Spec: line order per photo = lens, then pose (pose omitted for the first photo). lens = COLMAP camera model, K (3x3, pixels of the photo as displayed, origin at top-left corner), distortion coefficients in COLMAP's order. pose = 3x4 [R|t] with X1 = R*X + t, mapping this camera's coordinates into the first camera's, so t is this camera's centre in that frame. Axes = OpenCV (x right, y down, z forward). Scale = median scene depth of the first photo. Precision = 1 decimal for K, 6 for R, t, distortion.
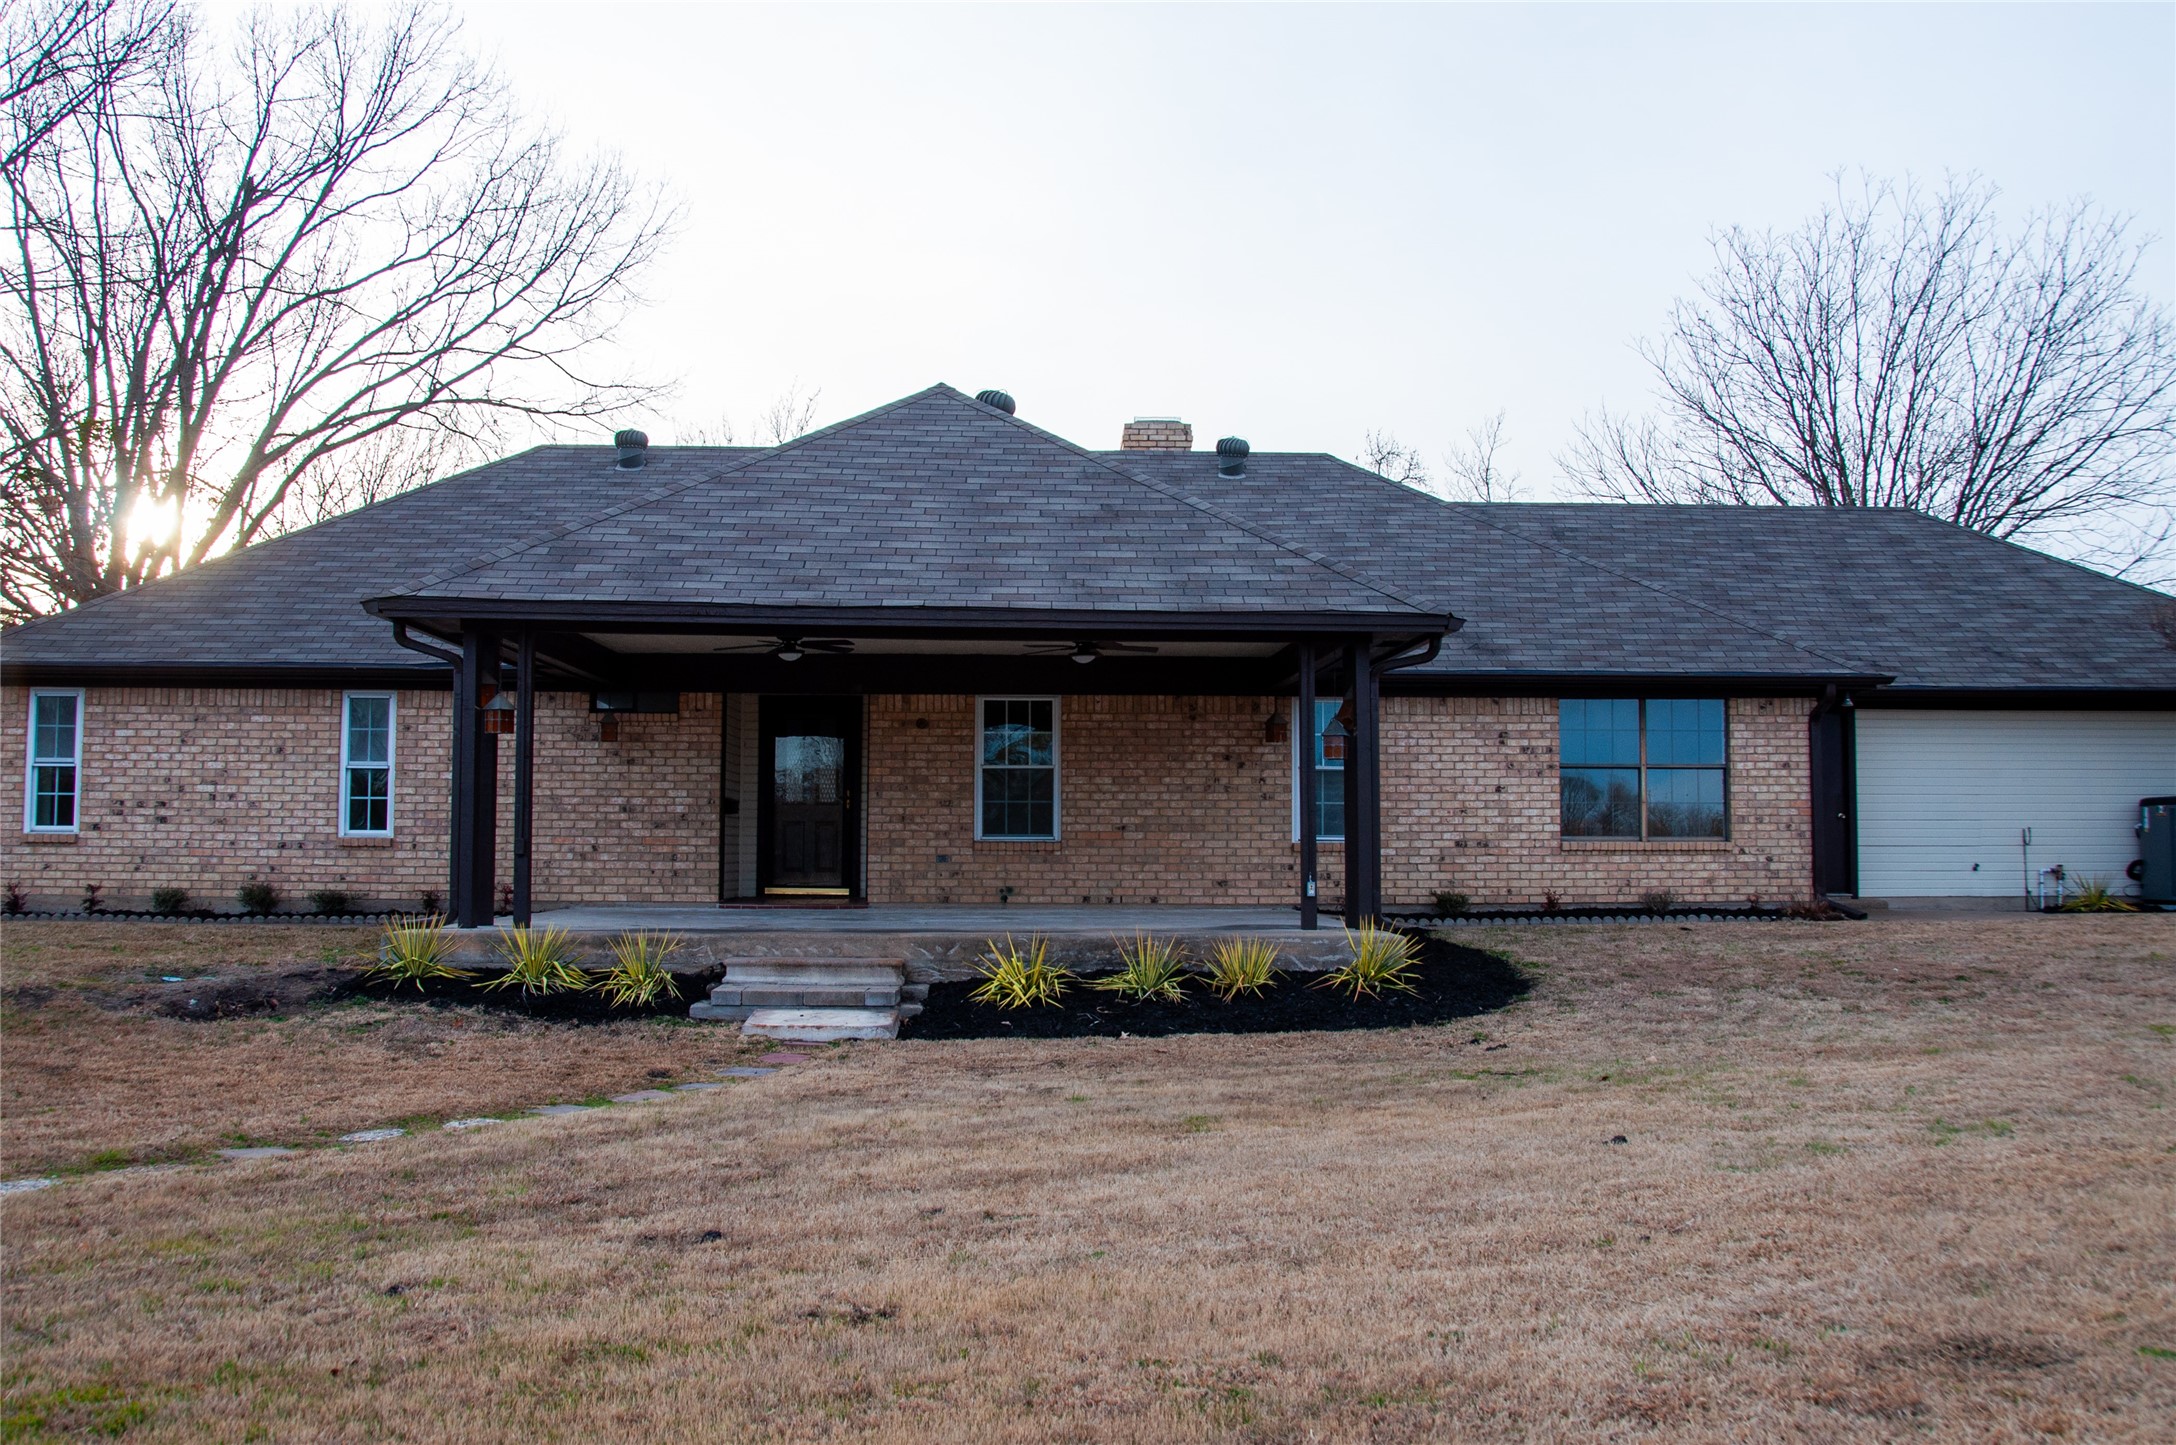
lens RADIAL K [[1920.4, 0, 1088.0], [0, 1920.4, 722.5], [0, 0, 1]] dist [-0.113854, 0.100360]
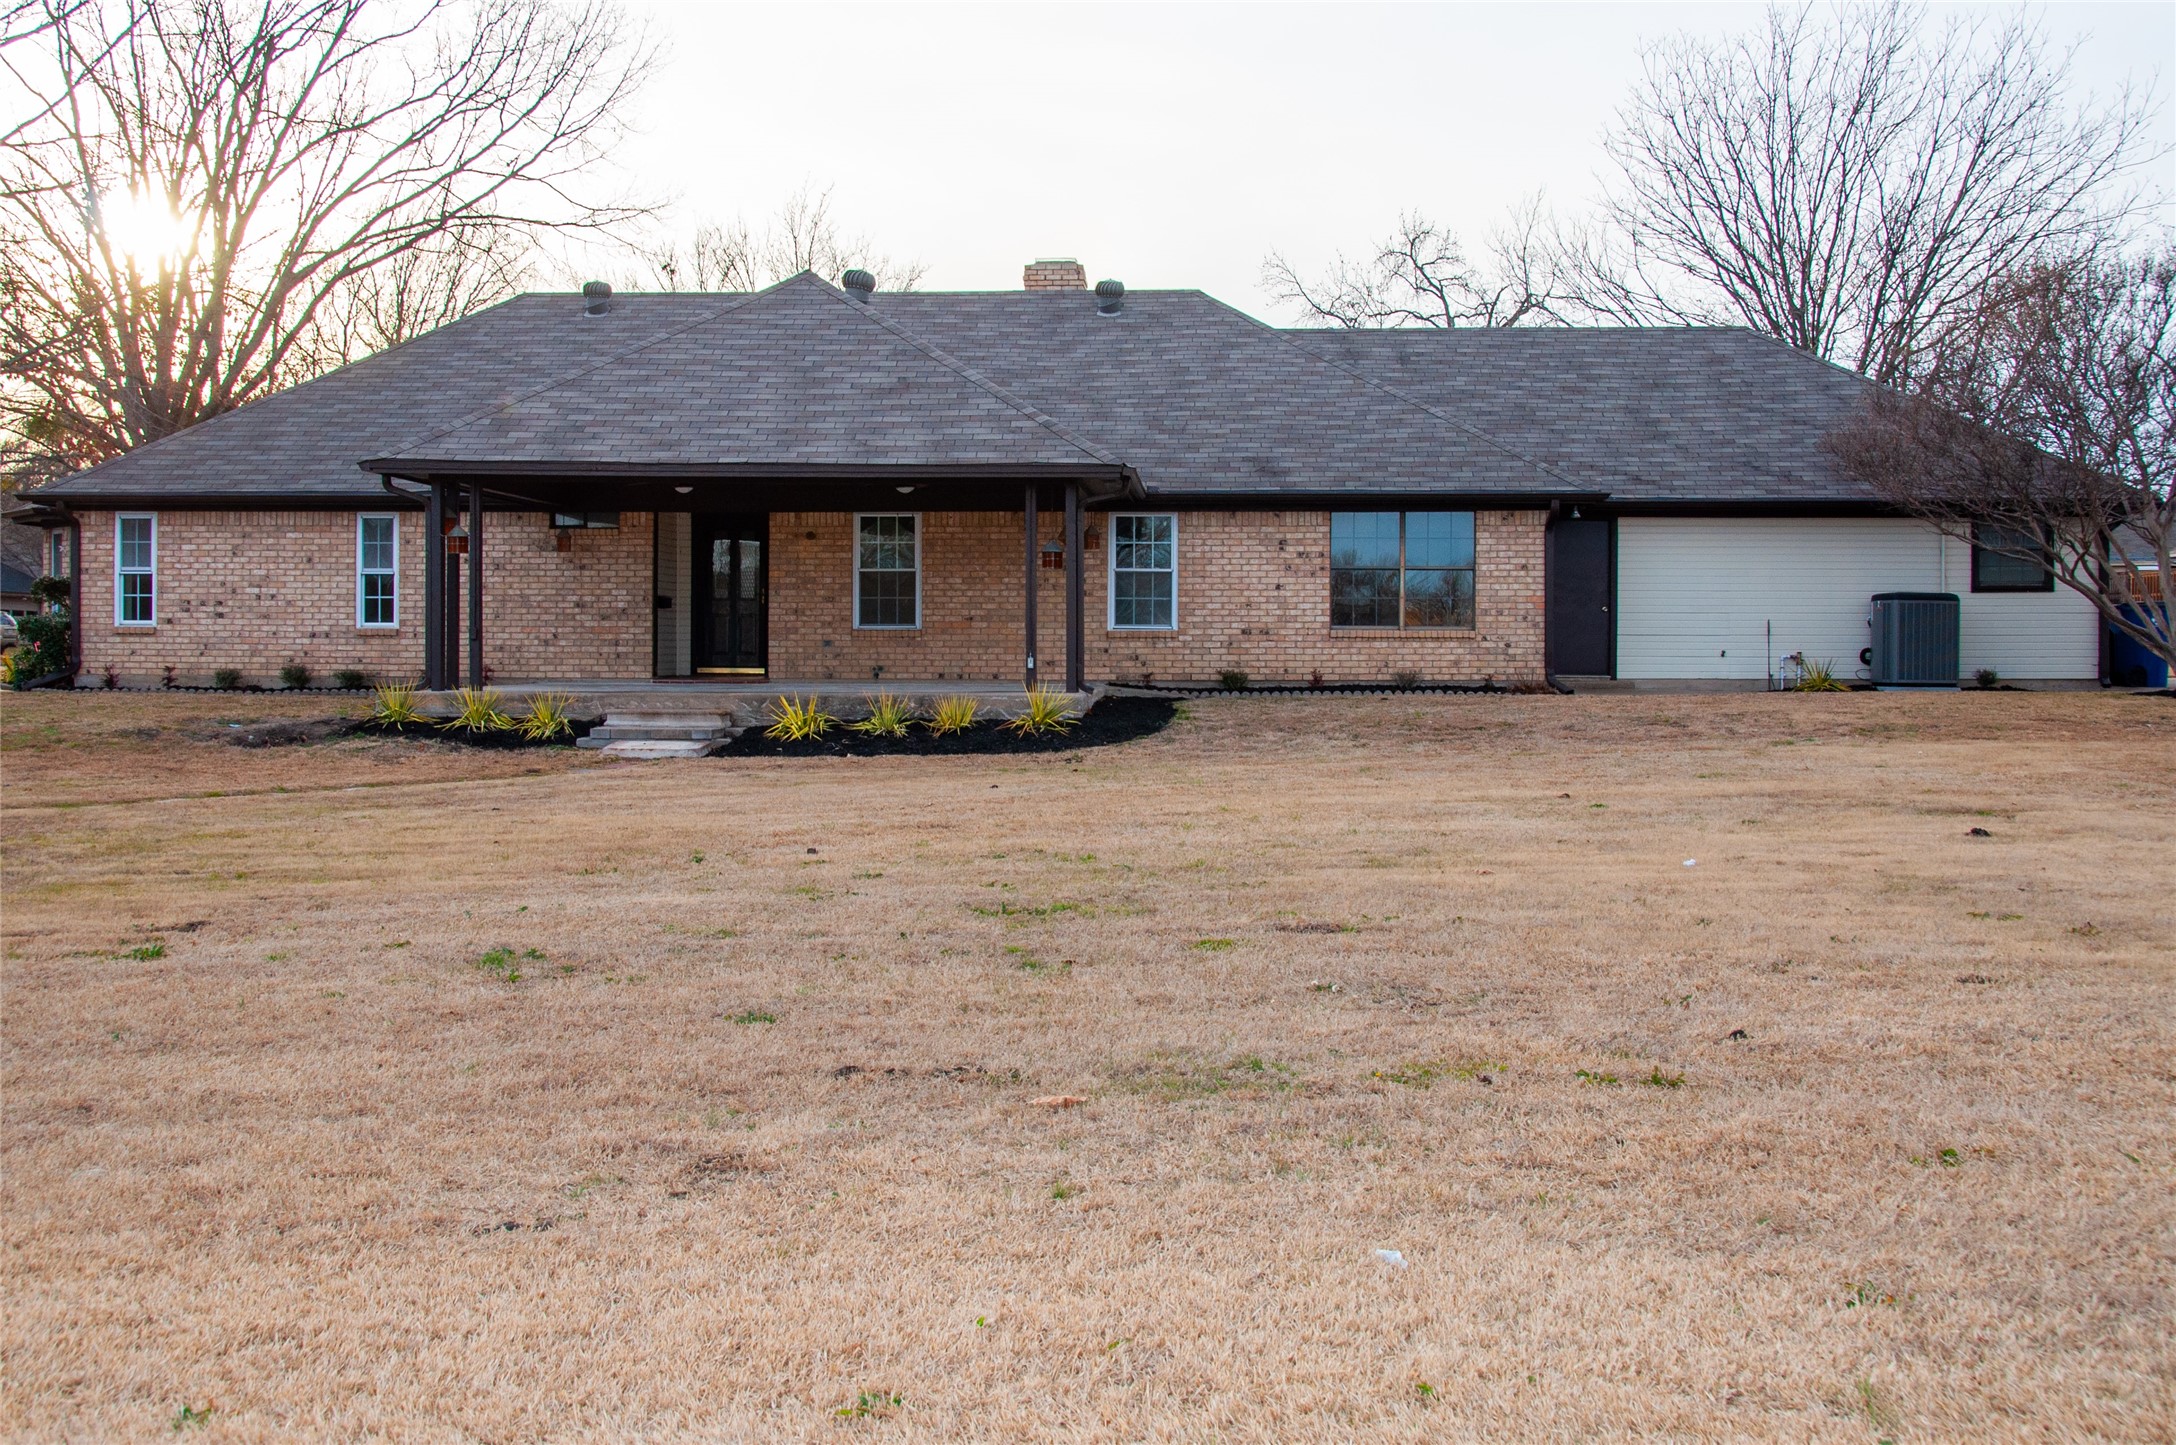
lens RADIAL K [[2331.5, 0, 1085.4], [0, 2331.5, 657.9], [0, 0, 1]] dist [-0.069874, 0.043312]
pose [[0.996038, 0.000243, -0.088933, 0.226836], [0.006162, 0.997404, 0.071747, -0.027716], [0.088720, -0.072011, 0.993450, -0.497597]]
